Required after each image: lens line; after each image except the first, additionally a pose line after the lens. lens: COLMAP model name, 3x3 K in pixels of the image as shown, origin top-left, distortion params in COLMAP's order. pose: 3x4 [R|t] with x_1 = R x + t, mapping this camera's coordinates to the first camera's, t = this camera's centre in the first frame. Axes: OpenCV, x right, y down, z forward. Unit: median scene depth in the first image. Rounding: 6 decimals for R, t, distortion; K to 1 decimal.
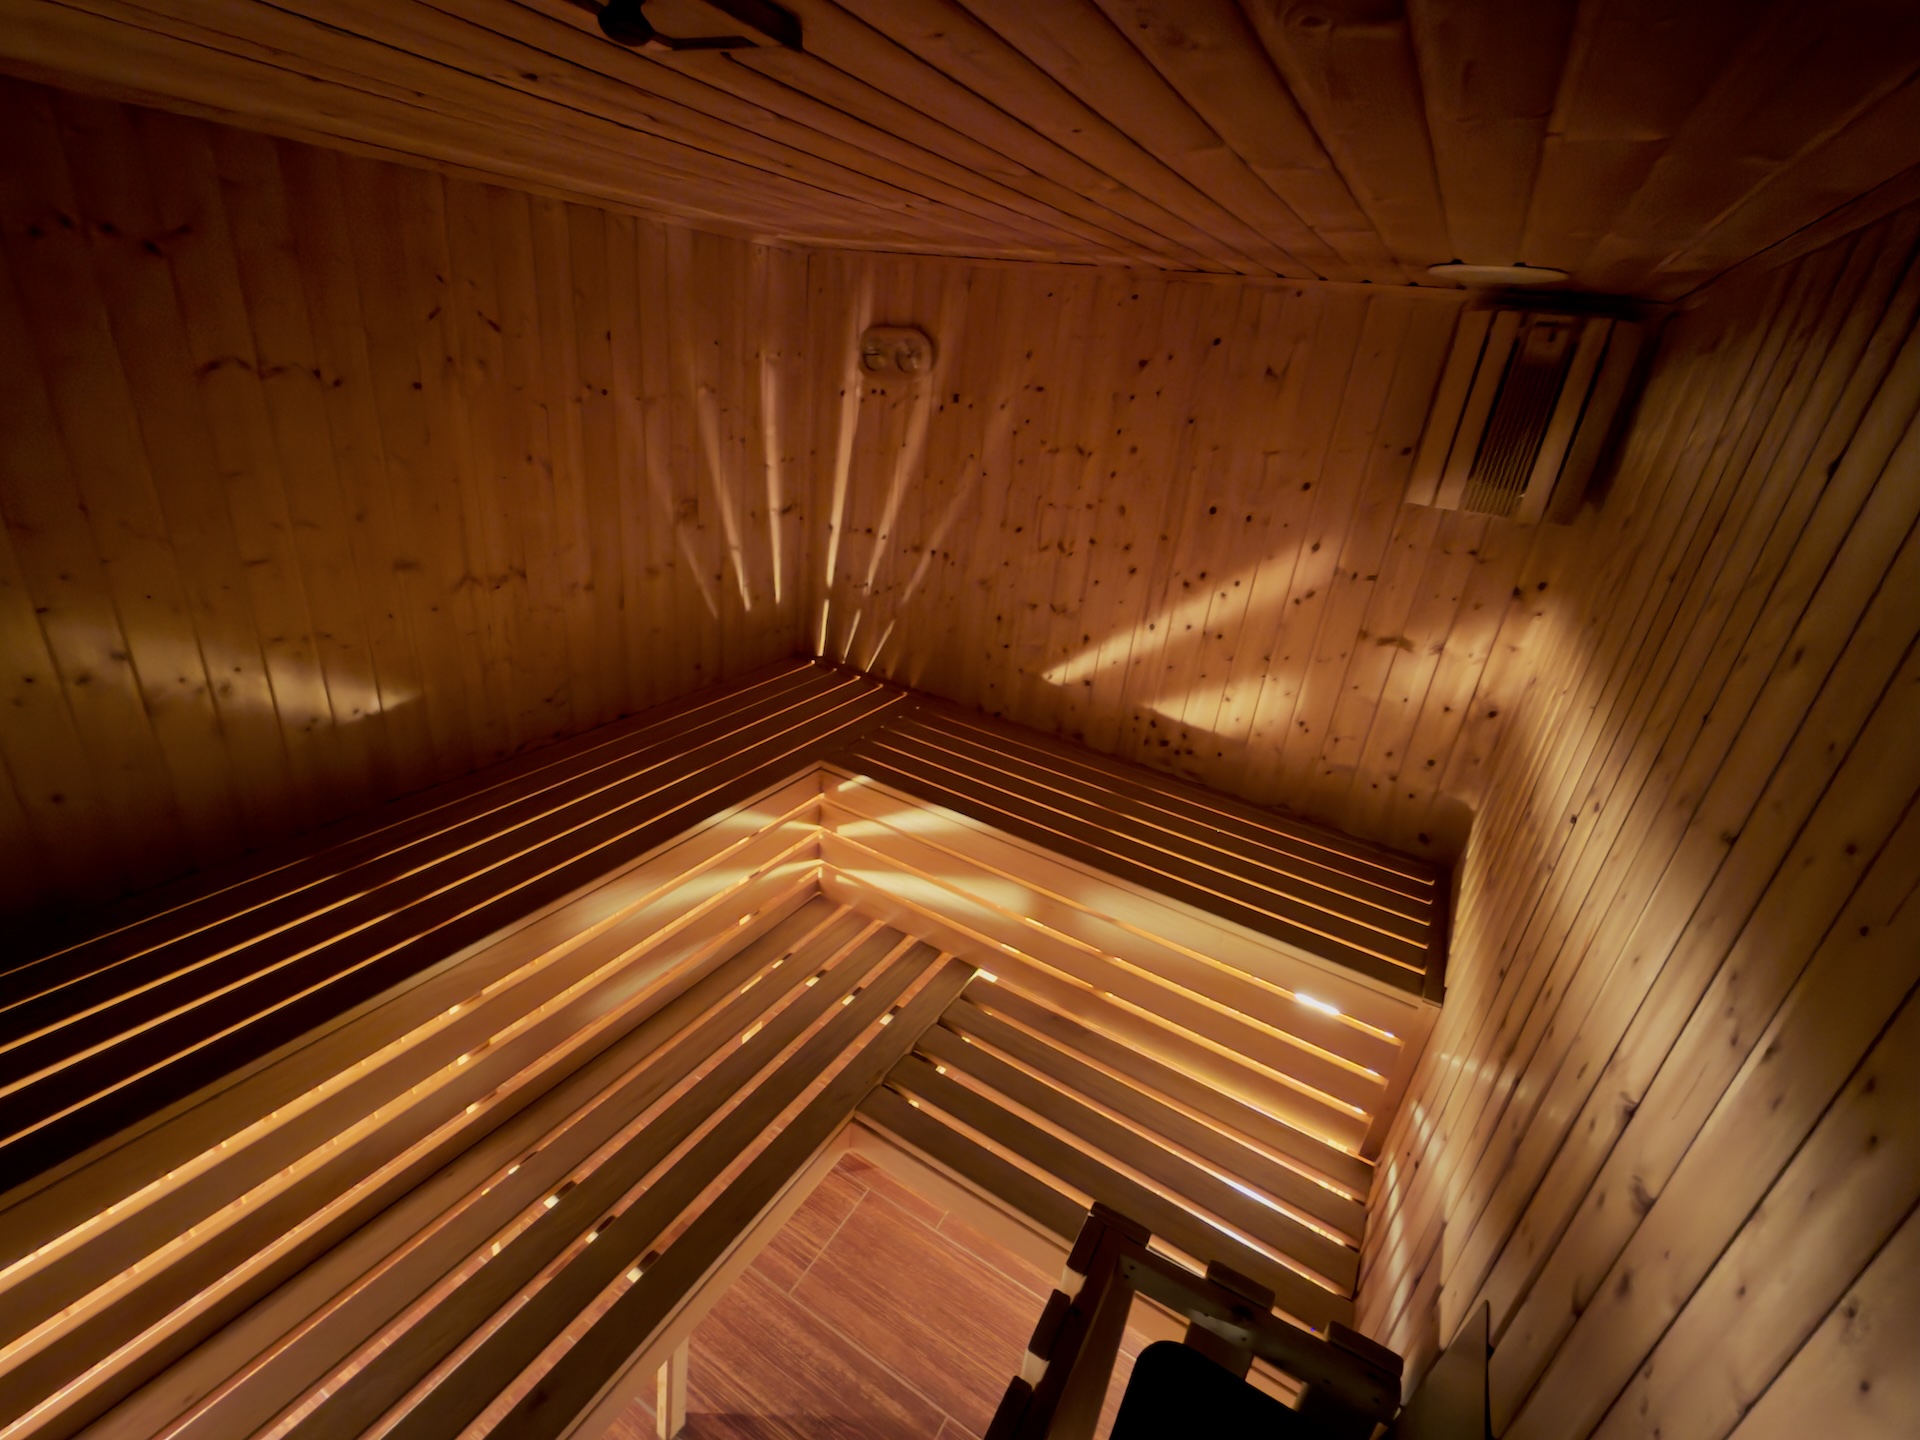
lens RADIAL K [[816.1, 0, 960.0], [0, 816.1, 720.0], [0, 0, 1]] dist [0.002129, 0.000217]
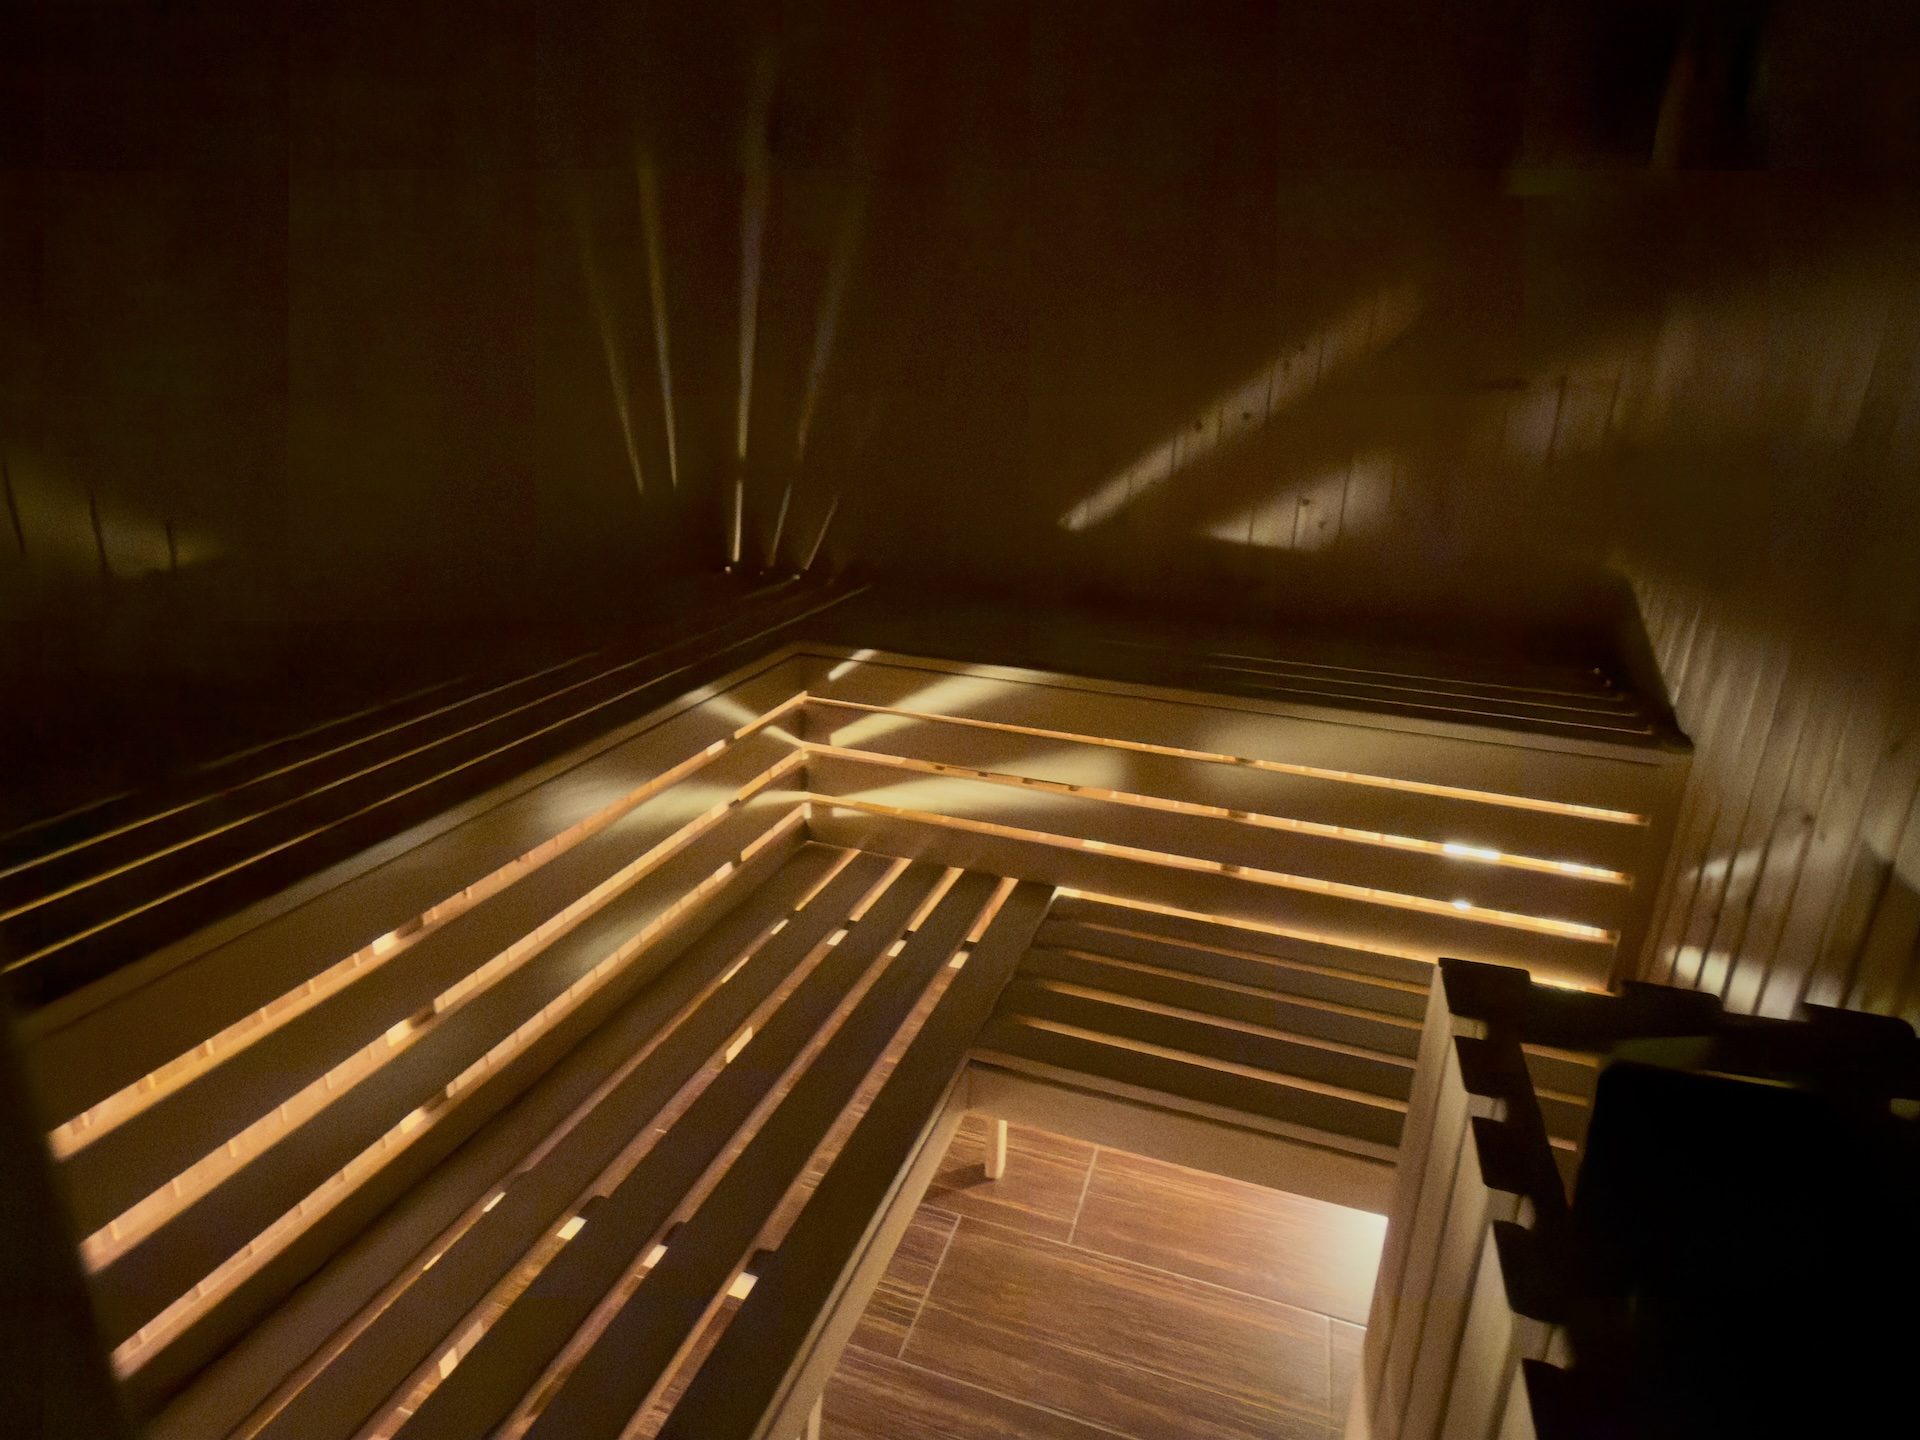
lens RADIAL K [[1041.0, 0, 960.0], [0, 1041.0, 720.0], [0, 0, 1]] dist [-0.003115, -0.000755]
pose [[0.976120, -0.127499, 0.175881, -0.221358], [0.141727, 0.987370, -0.070810, 0.222333], [-0.164632, 0.094046, 0.981861, 0.081586]]
